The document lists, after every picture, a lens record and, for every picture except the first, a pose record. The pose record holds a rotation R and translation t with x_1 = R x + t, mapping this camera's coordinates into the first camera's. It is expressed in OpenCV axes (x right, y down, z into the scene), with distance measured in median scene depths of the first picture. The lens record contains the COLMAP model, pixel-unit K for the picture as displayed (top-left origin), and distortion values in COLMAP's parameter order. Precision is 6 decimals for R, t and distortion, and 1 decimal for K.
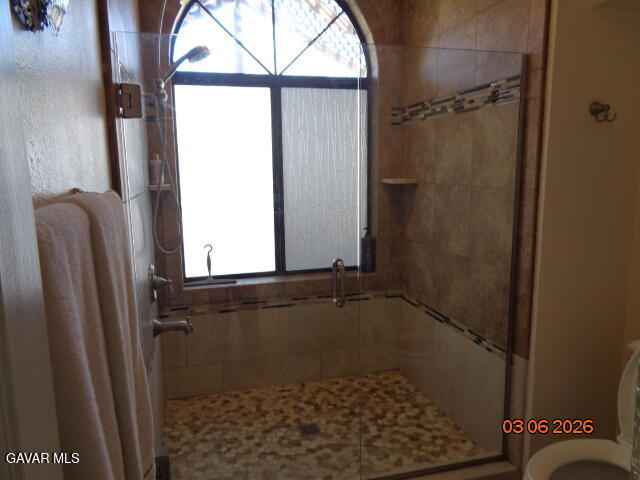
lens RADIAL K [[475.8, 0, 320.0], [0, 475.8, 240.0], [0, 0, 1]] dist [-0.000178, 0.004976]
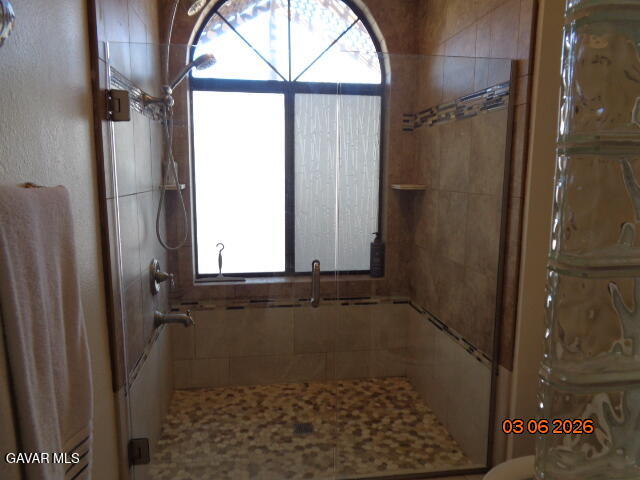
lens RADIAL K [[475.8, 0, 320.0], [0, 475.8, 240.0], [0, 0, 1]] dist [-0.000178, 0.004976]
pose [[0.993240, 0.035919, -0.110384, 0.105277], [-0.037176, 0.999265, -0.009349, 0.004201], [0.109967, 0.013390, 0.993845, -0.013852]]
